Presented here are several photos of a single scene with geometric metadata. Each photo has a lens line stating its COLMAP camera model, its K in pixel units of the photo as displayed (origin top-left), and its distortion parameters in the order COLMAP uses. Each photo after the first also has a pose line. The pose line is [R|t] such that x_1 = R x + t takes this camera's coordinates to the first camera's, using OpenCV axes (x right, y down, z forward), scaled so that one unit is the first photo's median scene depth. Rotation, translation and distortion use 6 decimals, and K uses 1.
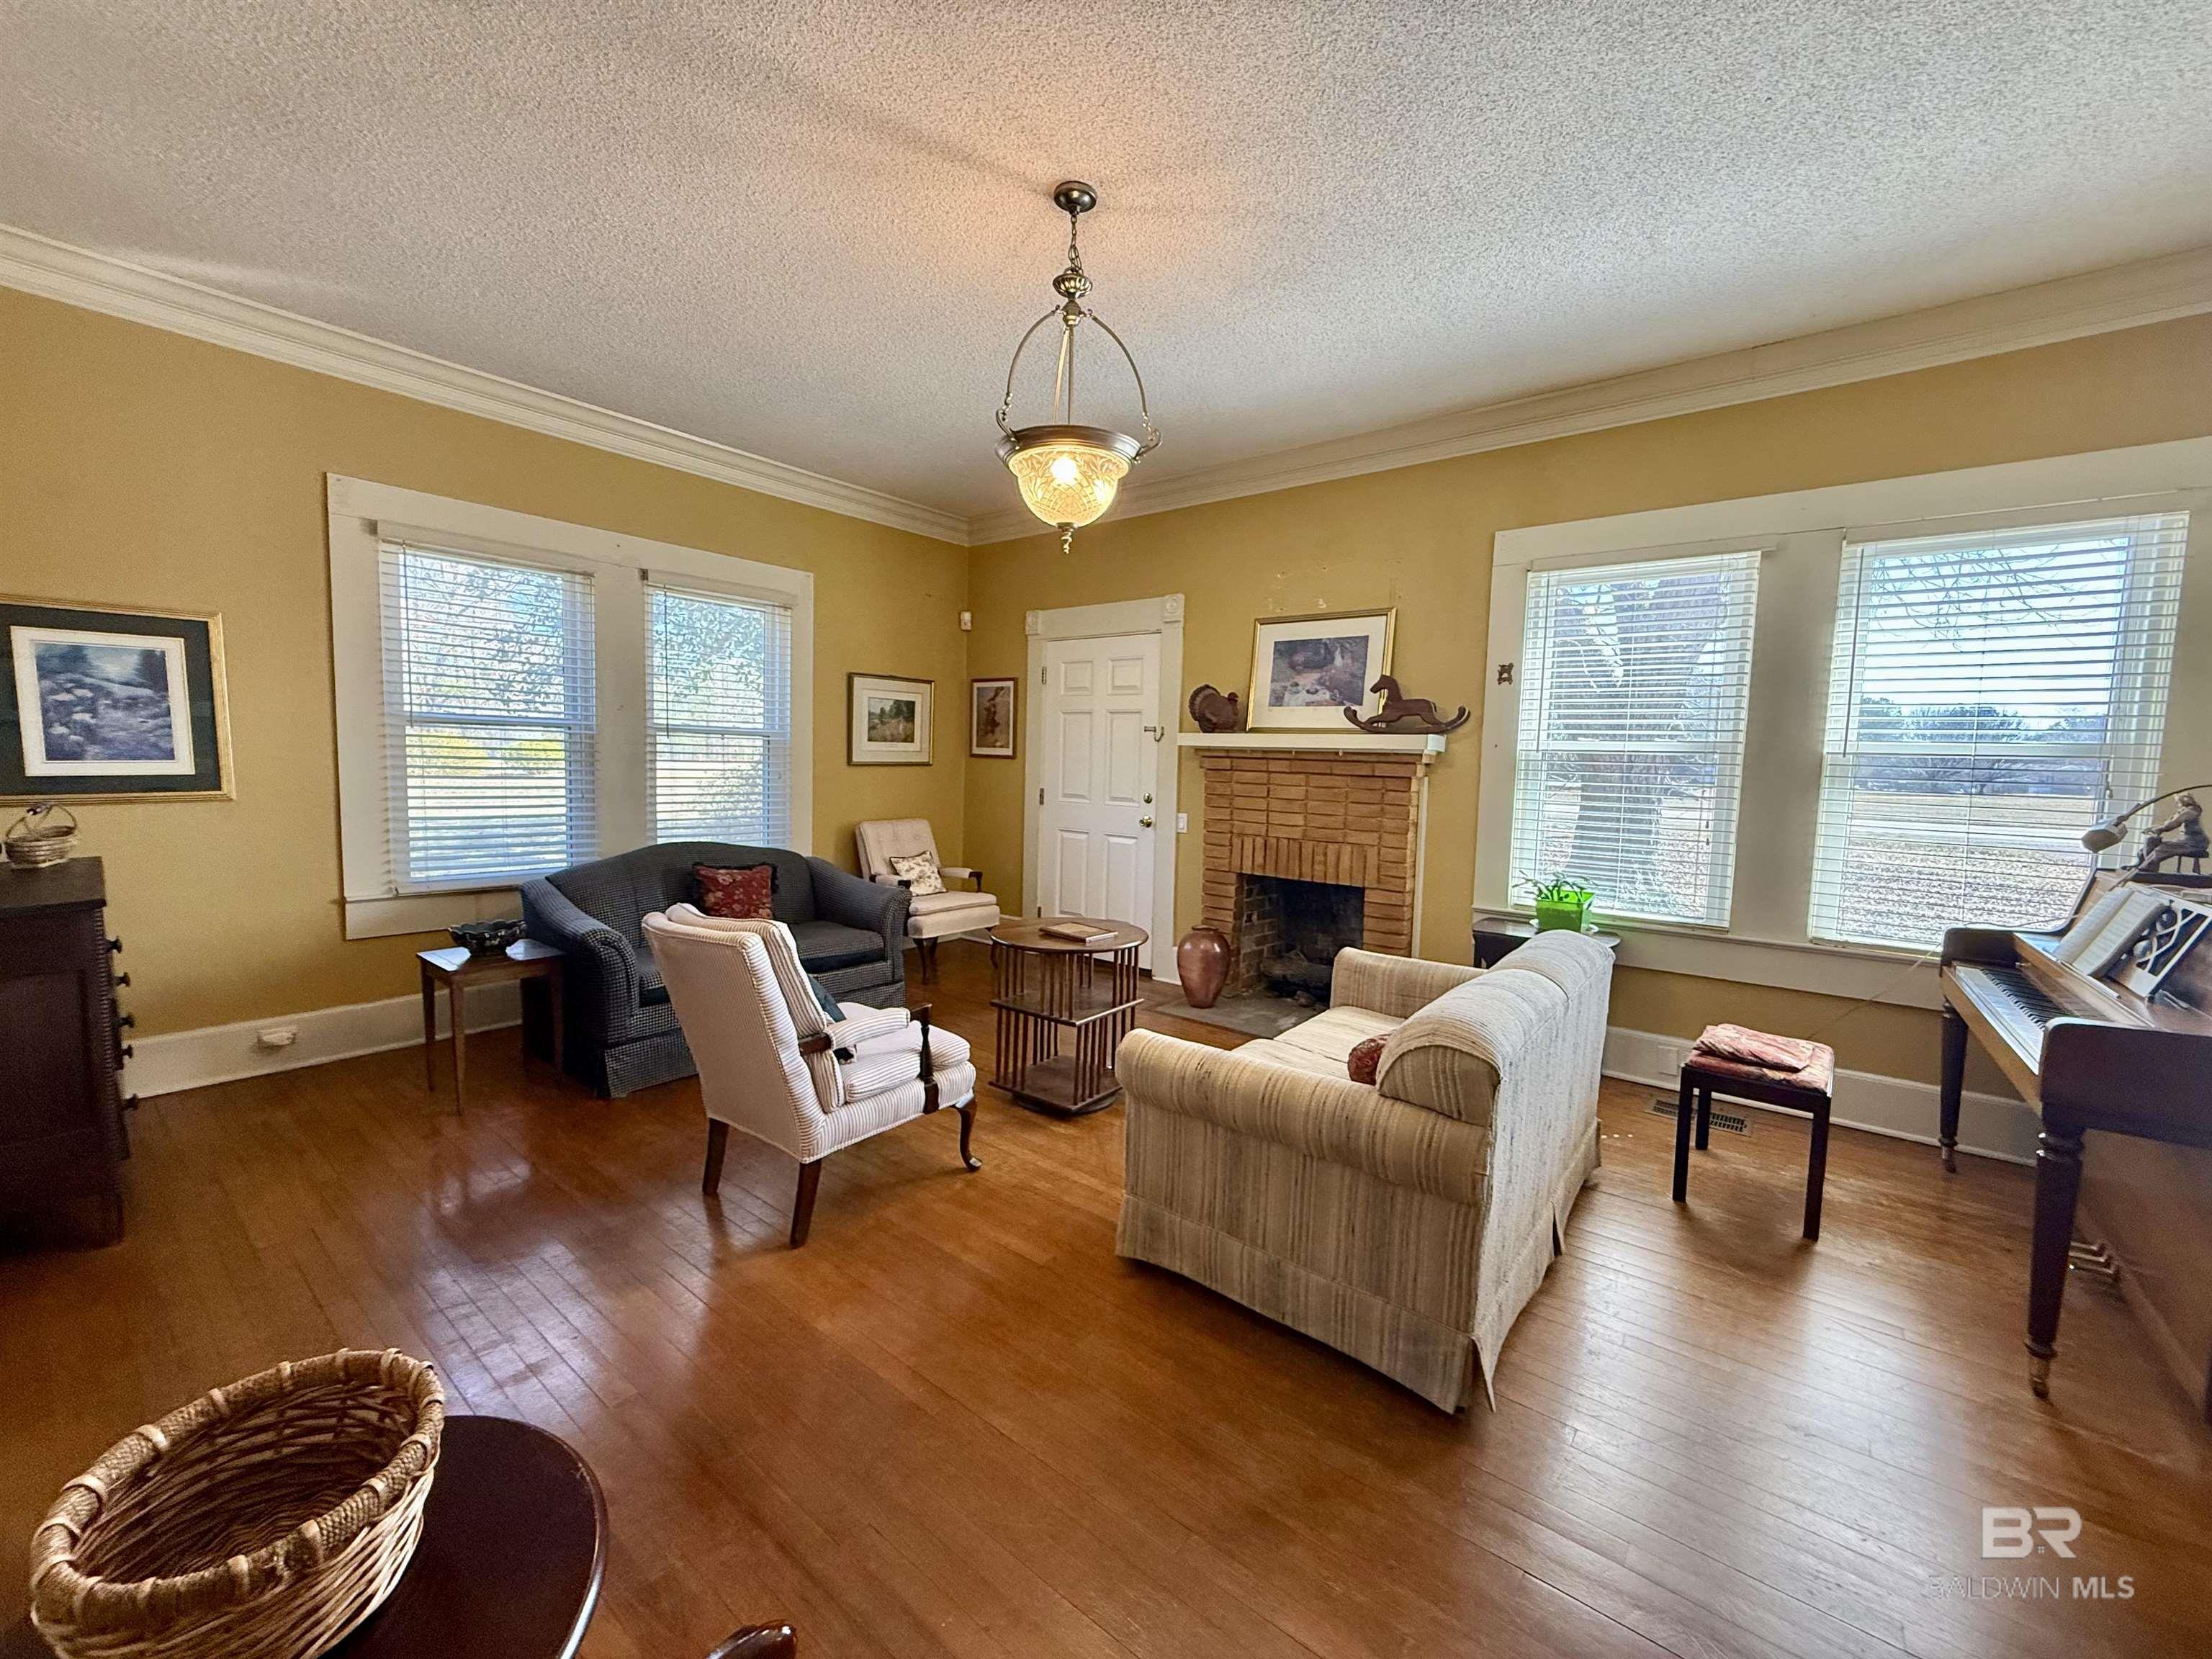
lens RADIAL K [[872.3, 0, 1101.0], [0, 872.3, 823.7], [0, 0, 1]] dist [0.003827, 0.000152]
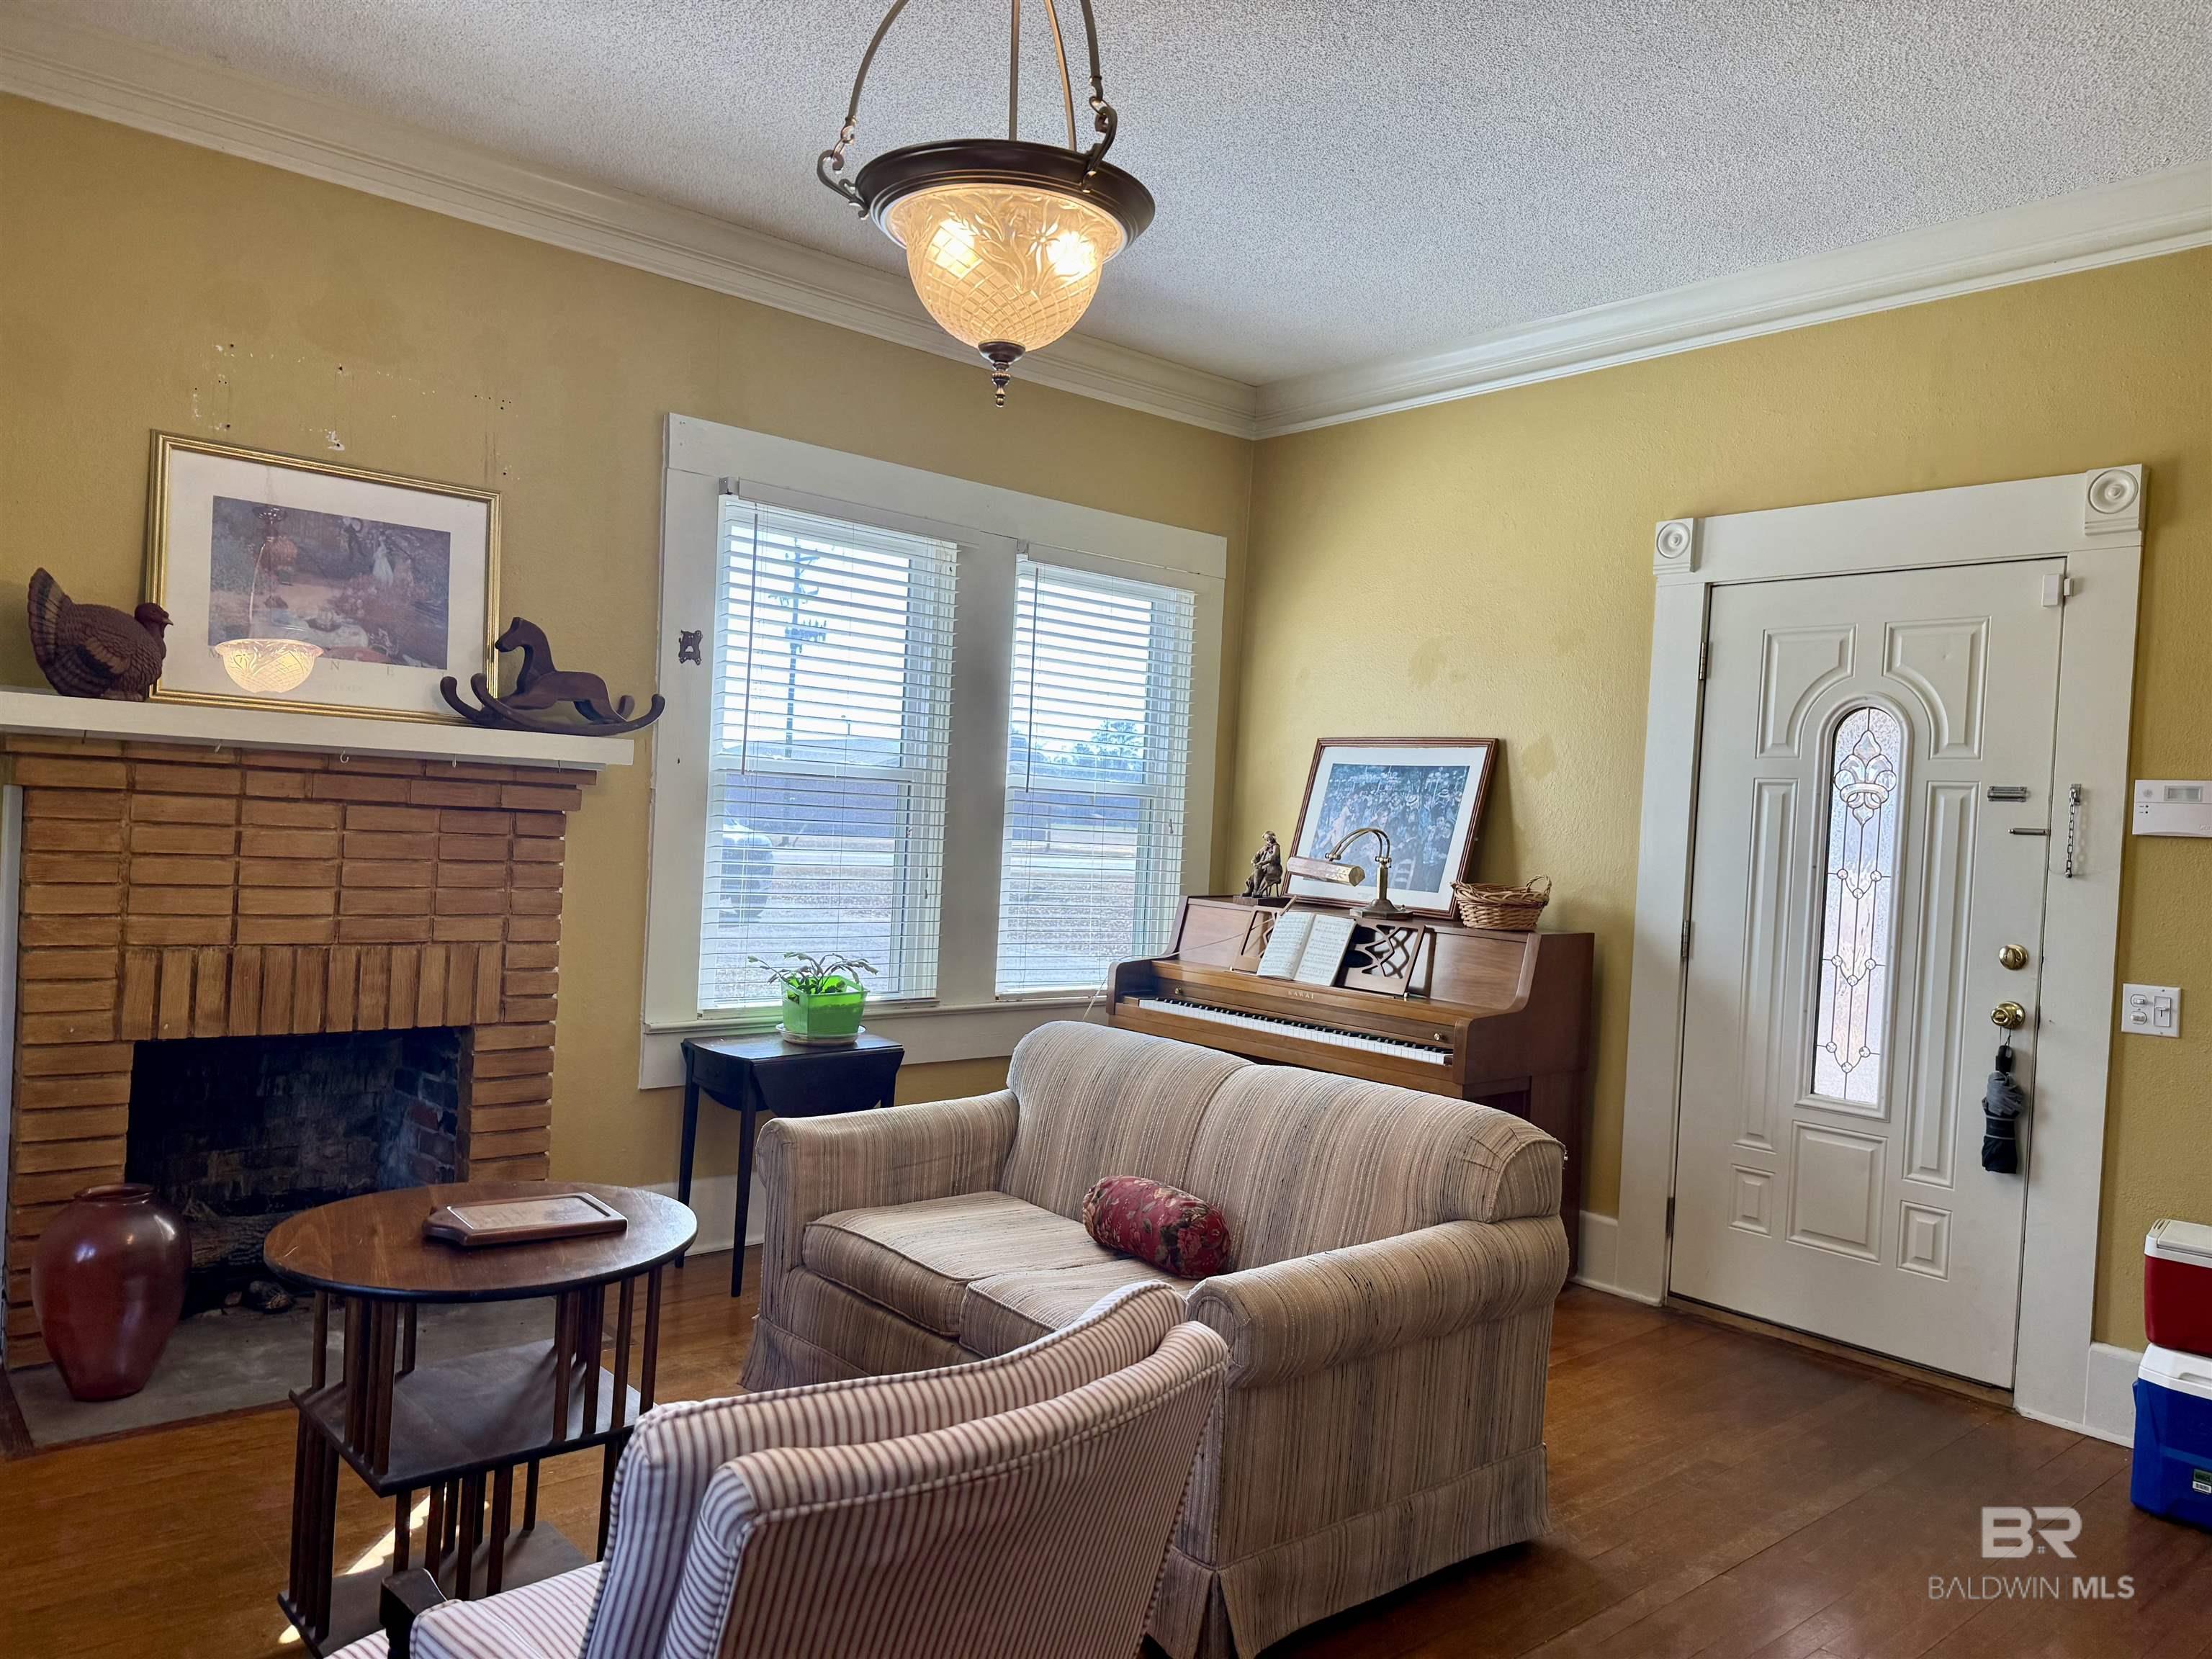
lens RADIAL K [[1582.1, 0, 1051.7], [0, 1582.1, 841.4], [0, 0, 1]] dist [0.043264, -0.005659]
pose [[0.196322, -0.034703, 0.979925, -0.530173], [0.030615, 0.999103, 0.029249, -0.050065], [-0.980061, 0.024258, 0.197208, 0.460598]]
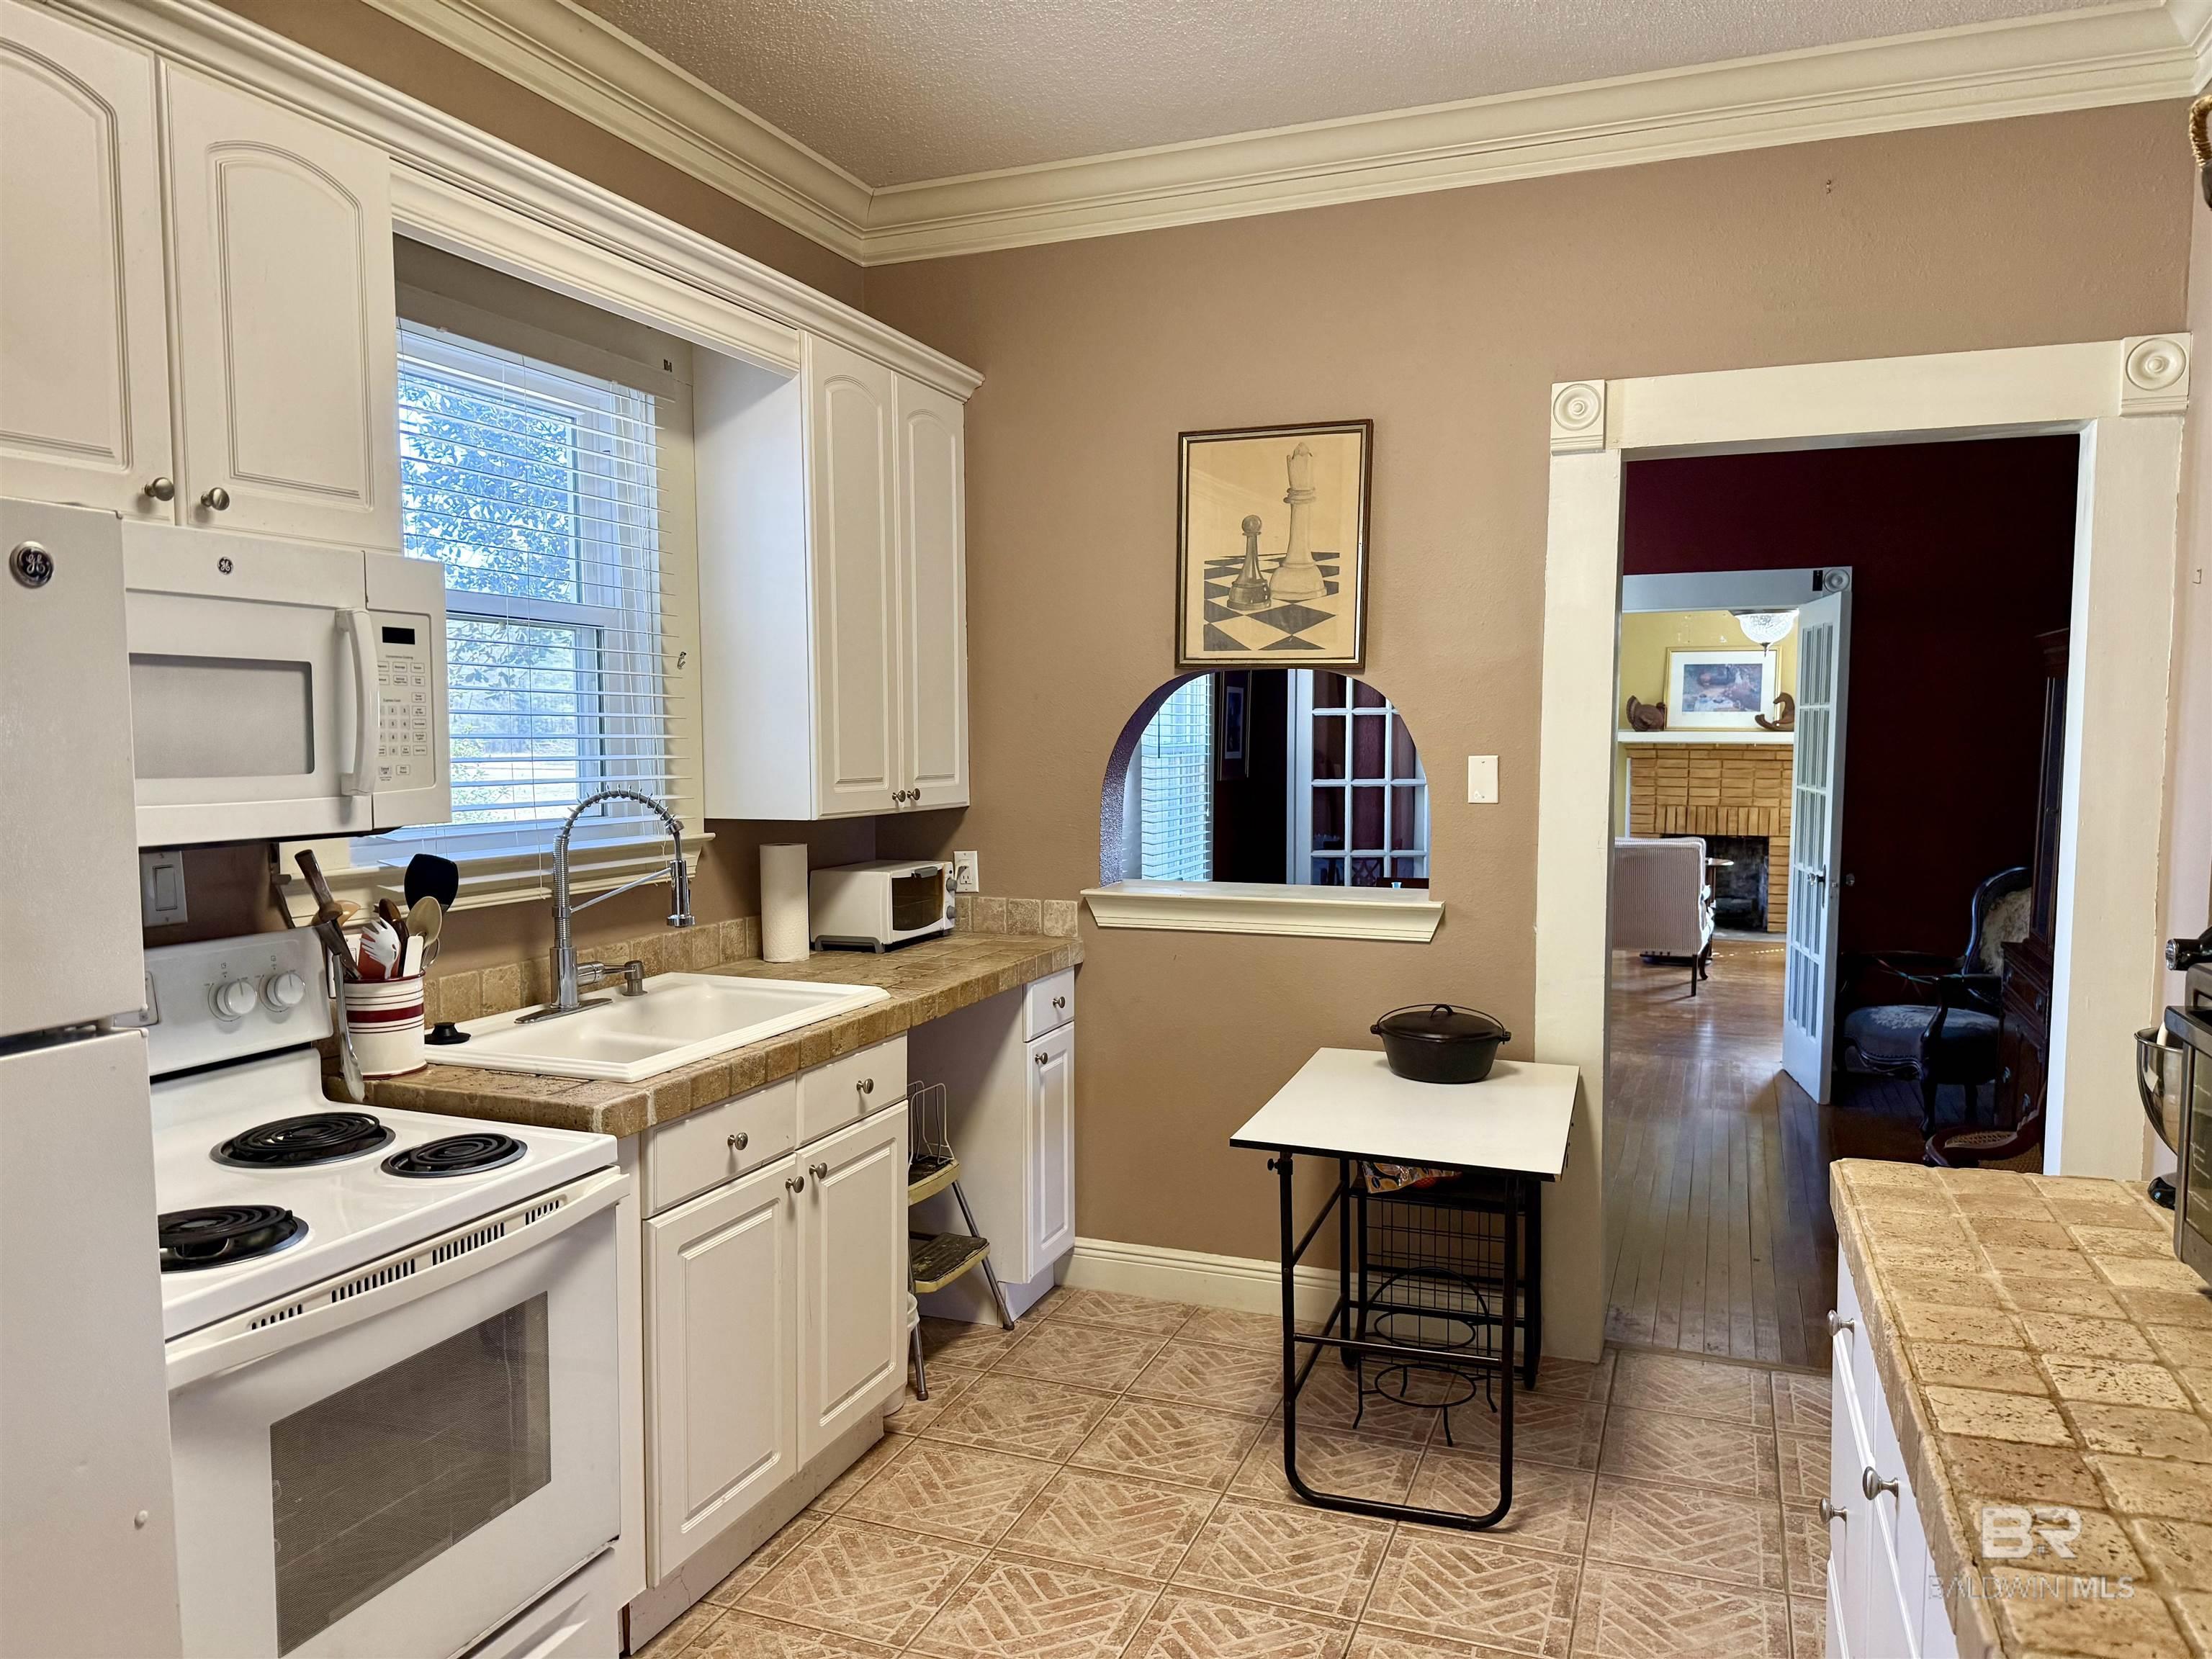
lens RADIAL K [[1582.1, 0, 1105.7], [0, 1582.1, 849.5], [0, 0, 1]] dist [0.043264, -0.005659]
pose [[0.956116, -0.049985, 0.288692, -1.487255], [0.048690, 0.998746, 0.011671, 0.010004], [-0.288913, 0.002898, 0.957351, -1.201025]]
